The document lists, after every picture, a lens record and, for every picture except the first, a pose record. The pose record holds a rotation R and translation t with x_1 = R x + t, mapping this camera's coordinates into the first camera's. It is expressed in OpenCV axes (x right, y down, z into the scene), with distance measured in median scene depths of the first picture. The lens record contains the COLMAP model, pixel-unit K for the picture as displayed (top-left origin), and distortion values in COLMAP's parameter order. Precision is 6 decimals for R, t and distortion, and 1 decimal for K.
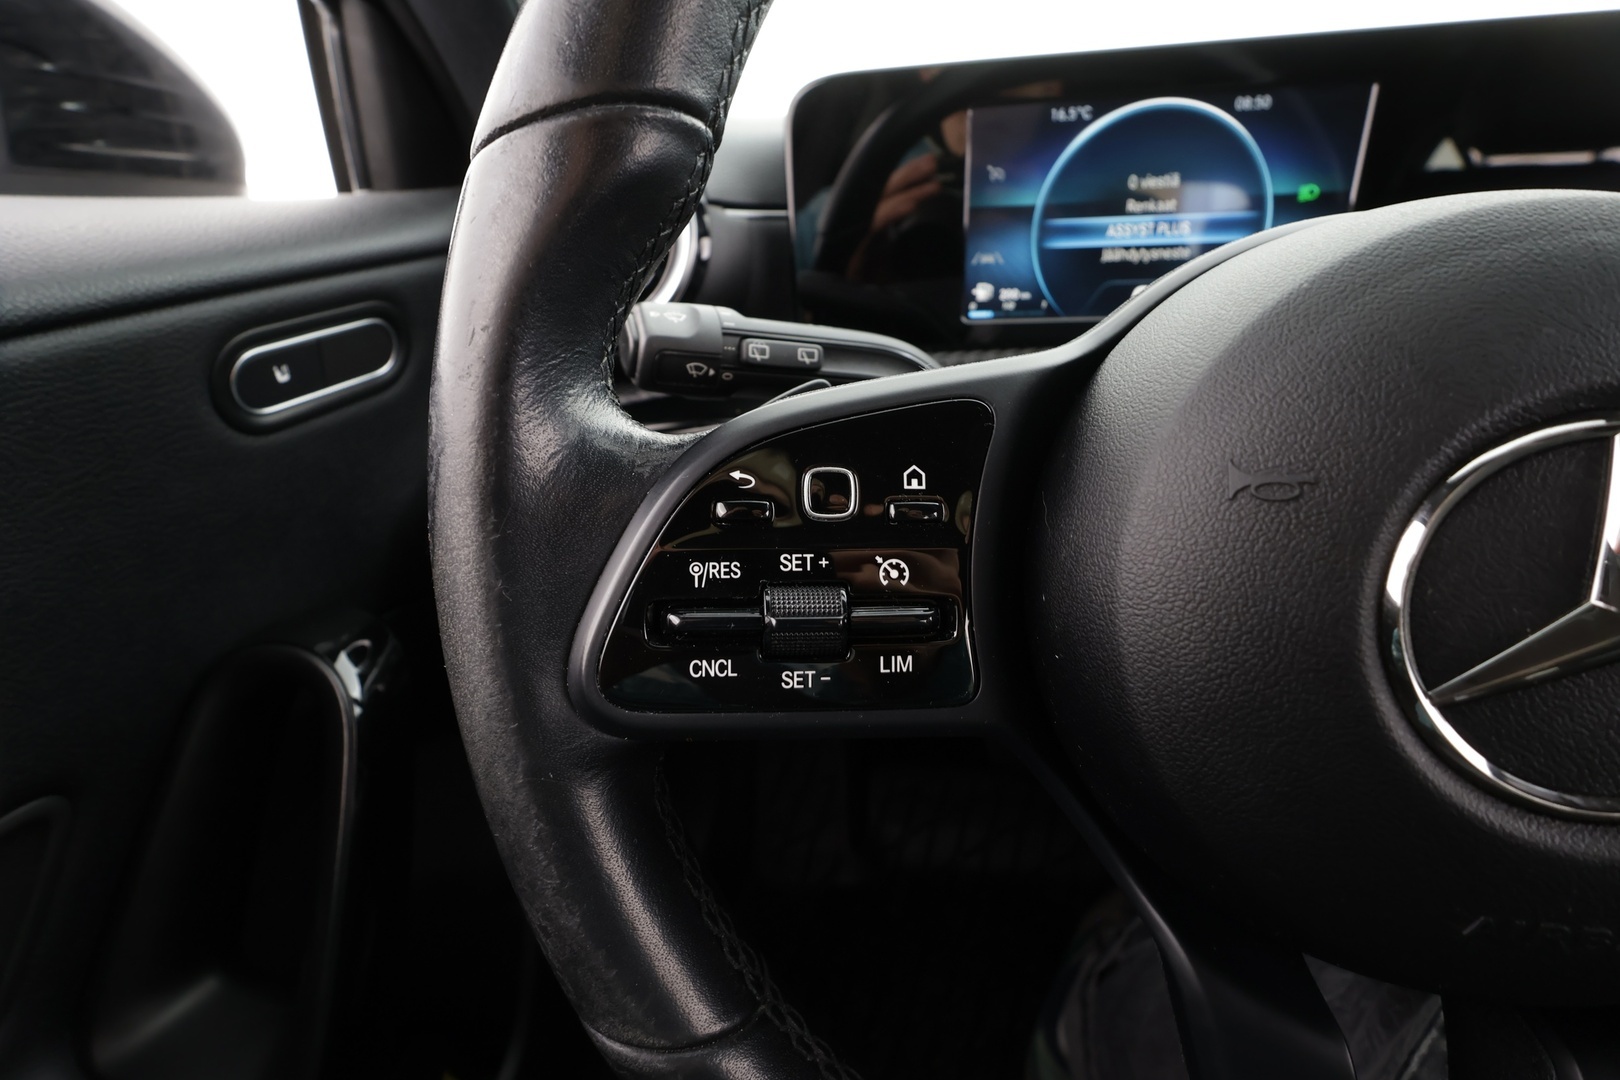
lens RADIAL K [[730.7, 0, 786.0], [0, 730.7, 587.7], [0, 0, 1]] dist [0.024172, 0.000062]
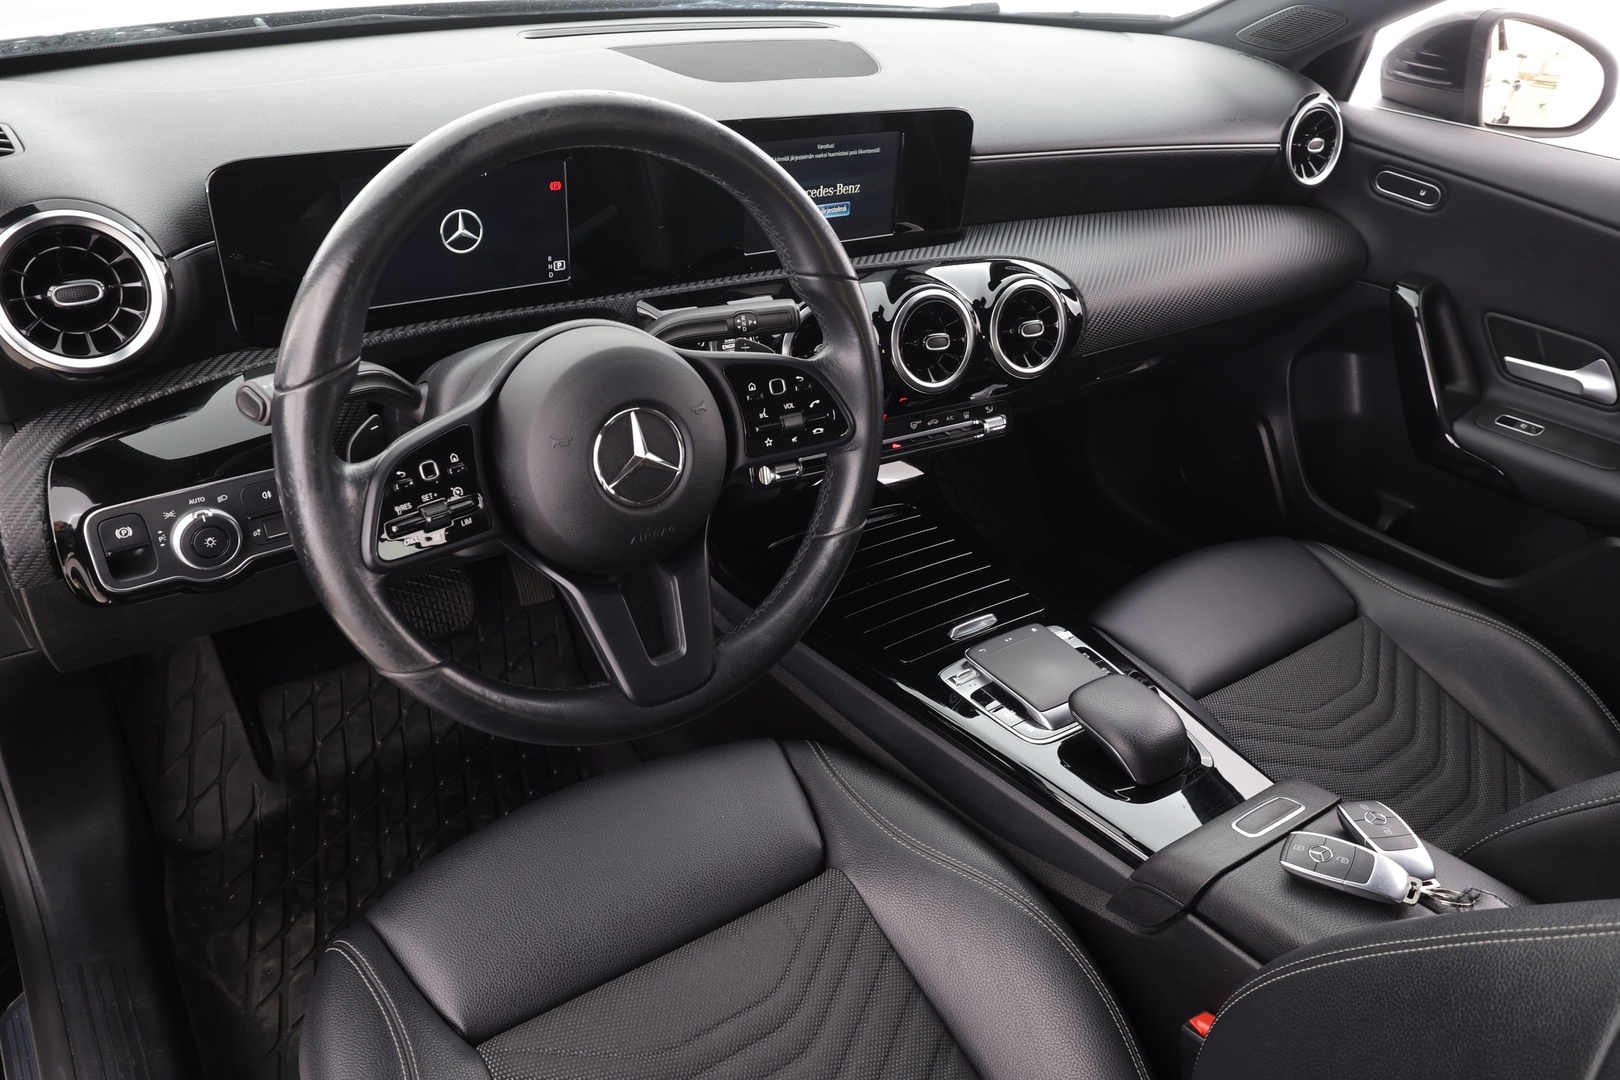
lens RADIAL K [[1195.7, 0, 810.0], [0, 1195.7, 540.0], [0, 0, 1]] dist [0.008885, 0.002112]
pose [[0.709919, -0.285359, 0.643882, -1.971905], [0.195846, 0.958167, 0.208713, -0.554777], [-0.676505, -0.022068, 0.736107, -3.448459]]
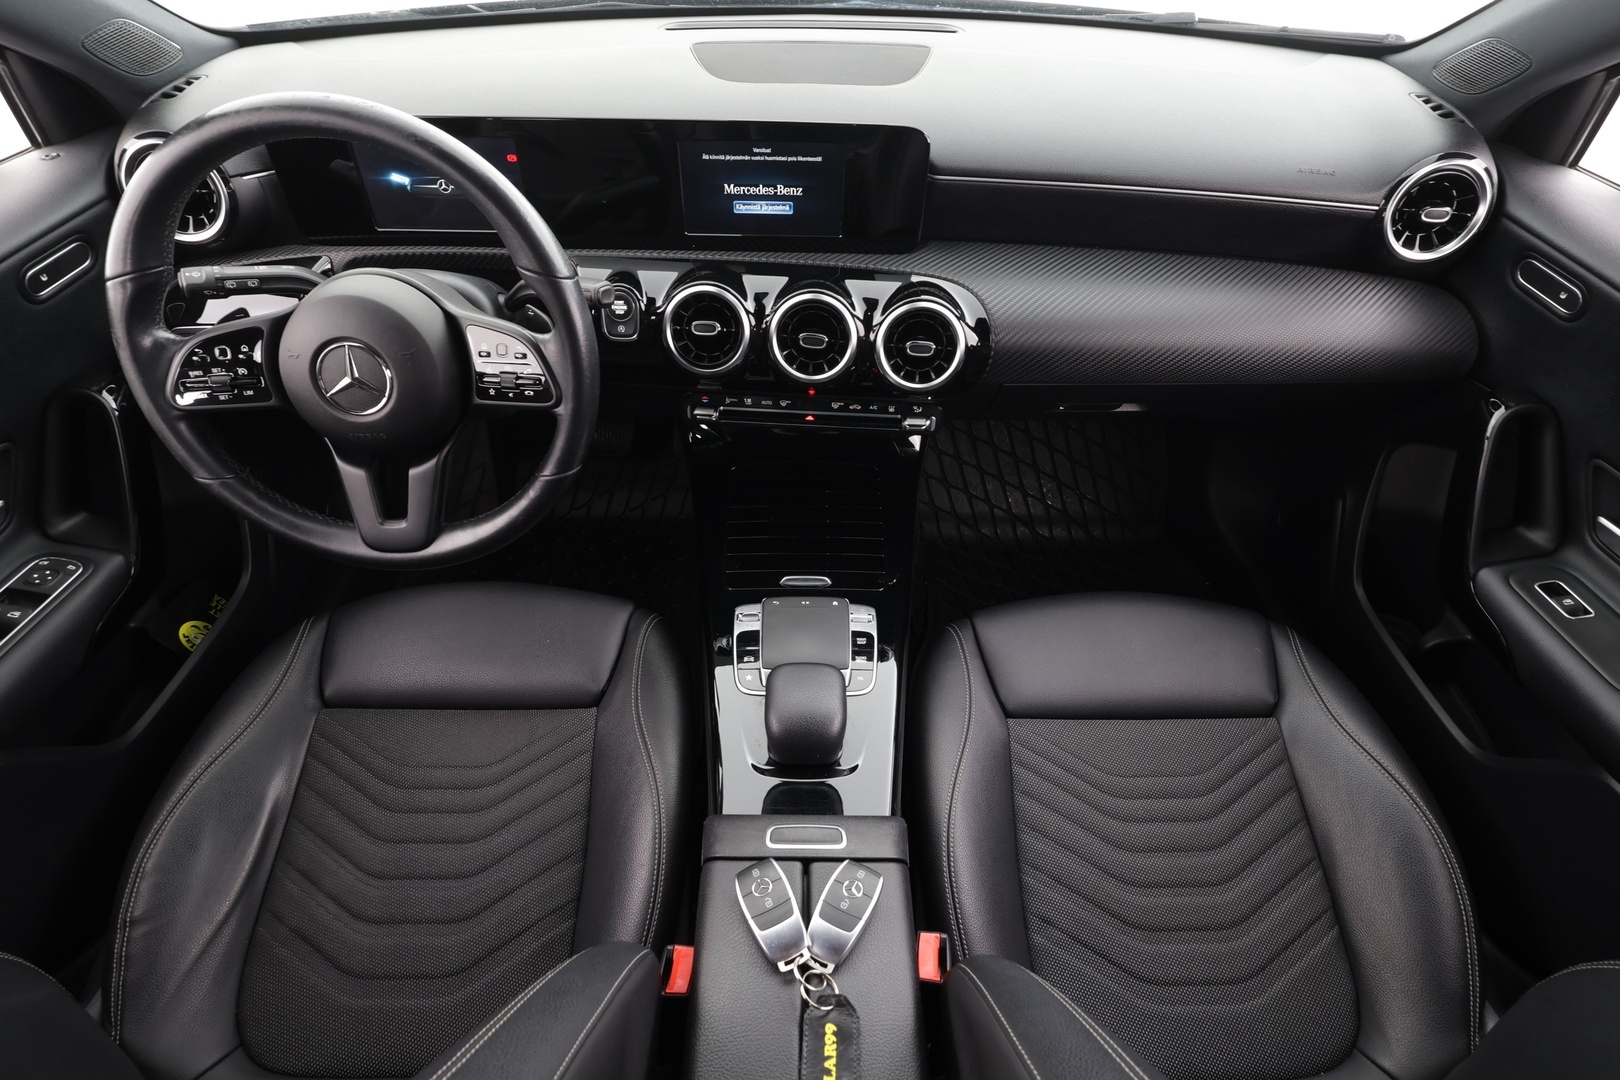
lens RADIAL K [[838.1, 0, 810.0], [0, 838.1, 540.0], [0, 0, 1]] dist [-0.001709, 0.002189]
pose [[0.986277, -0.071287, 0.148916, 2.643310], [0.020274, 0.947445, 0.319277, -0.590207], [-0.163850, -0.311877, 0.935888, -4.490232]]
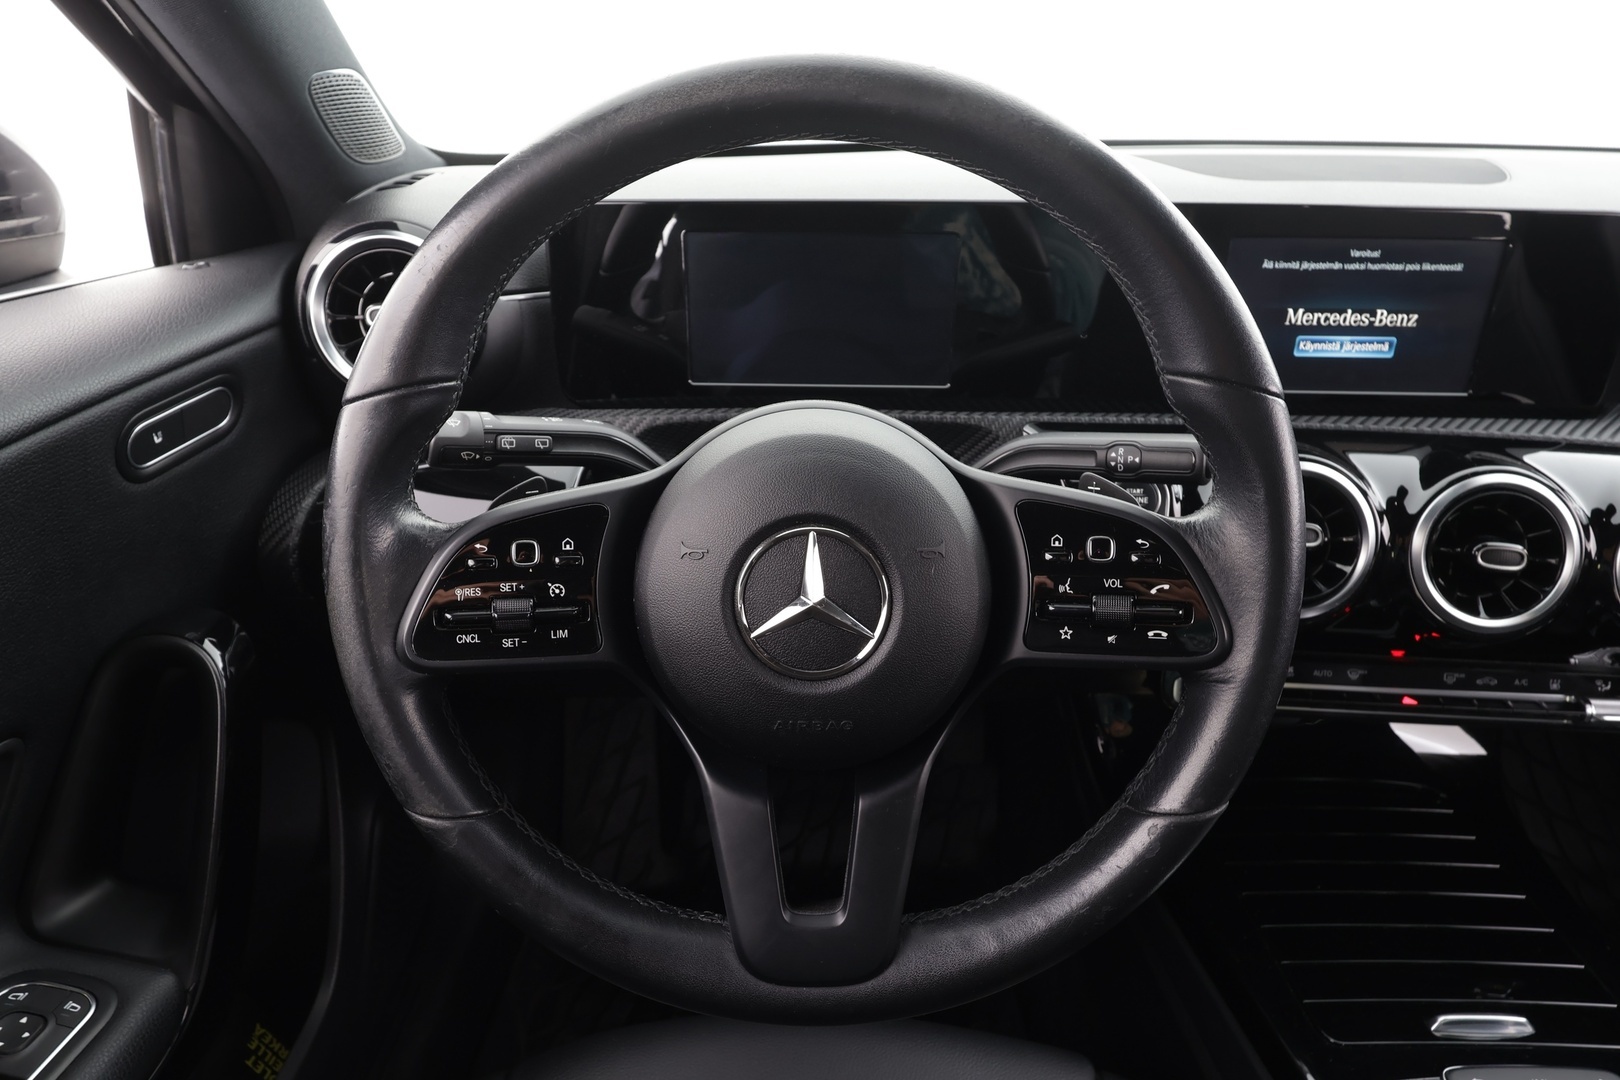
lens RADIAL K [[994.7, 0, 808.8], [0, 994.7, 546.0], [0, 0, 1]] dist [-0.002642, 0.004497]
pose [[0.988284, -0.020547, 0.151236, 0.432510], [0.020107, 0.999788, 0.004440, -0.146411], [-0.151295, -0.001348, 0.988488, -1.936426]]
